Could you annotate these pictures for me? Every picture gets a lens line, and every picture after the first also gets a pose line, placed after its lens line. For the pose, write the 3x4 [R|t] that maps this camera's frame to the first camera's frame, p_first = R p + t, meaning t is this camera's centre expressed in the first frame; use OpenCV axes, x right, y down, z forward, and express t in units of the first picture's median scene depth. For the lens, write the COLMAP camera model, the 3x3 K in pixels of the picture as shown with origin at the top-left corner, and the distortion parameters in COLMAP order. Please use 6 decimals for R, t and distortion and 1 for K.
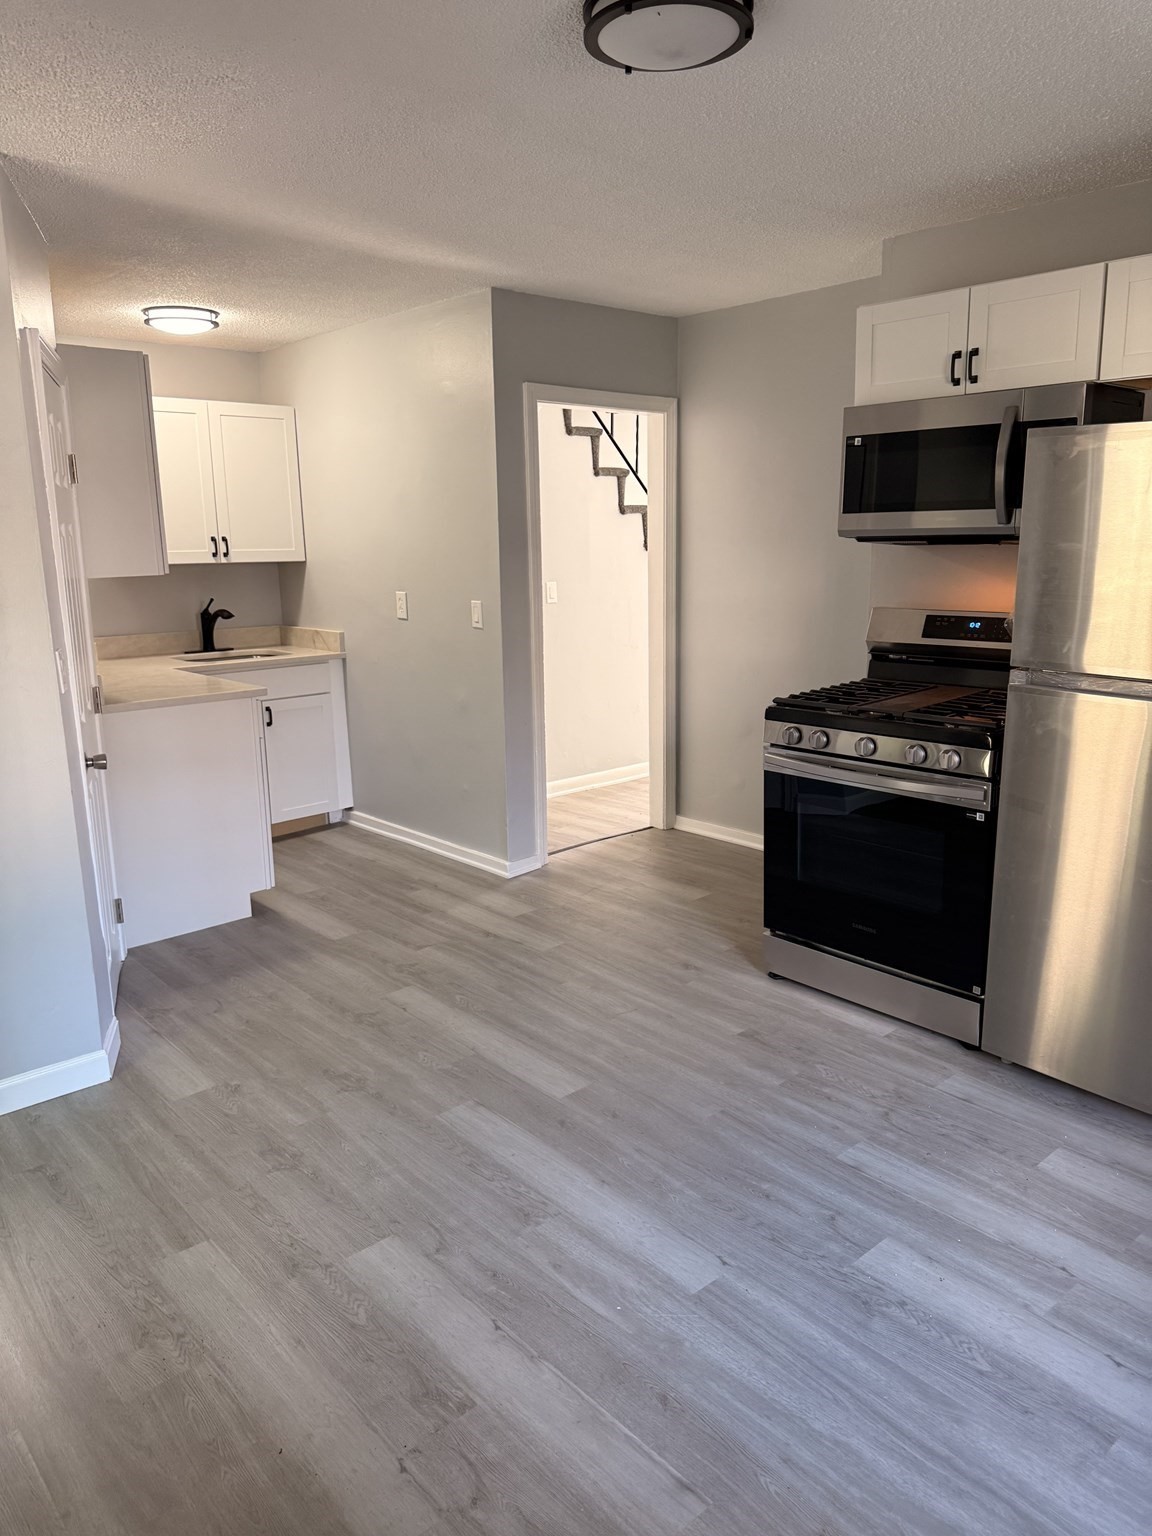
lens RADIAL K [[1078.7, 0, 576.0], [0, 1078.7, 768.0], [0, 0, 1]] dist [0.122884, -0.146760]
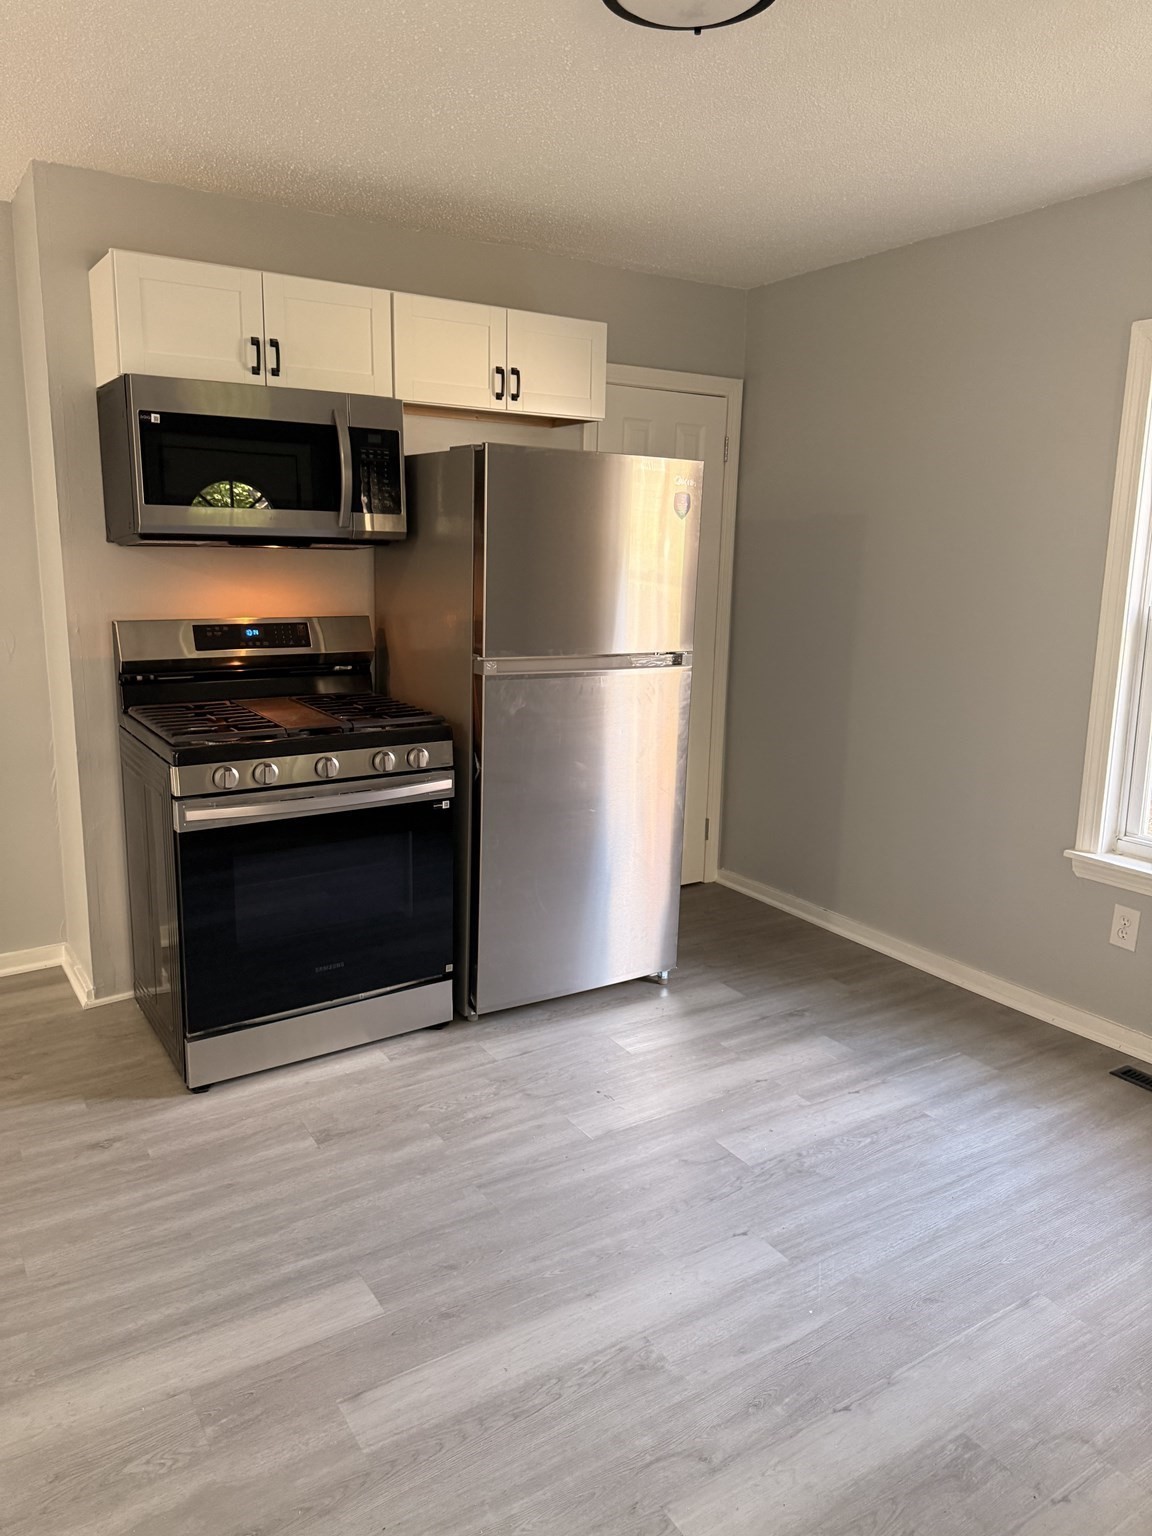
lens RADIAL K [[1095.7, 0, 576.0], [0, 1095.7, 768.0], [0, 0, 1]] dist [0.070465, -0.056577]
pose [[0.160672, -0.183489, 0.969802, -0.602135], [0.199632, 0.968302, 0.150131, -0.118193], [-0.966608, 0.169482, 0.192209, 0.643802]]
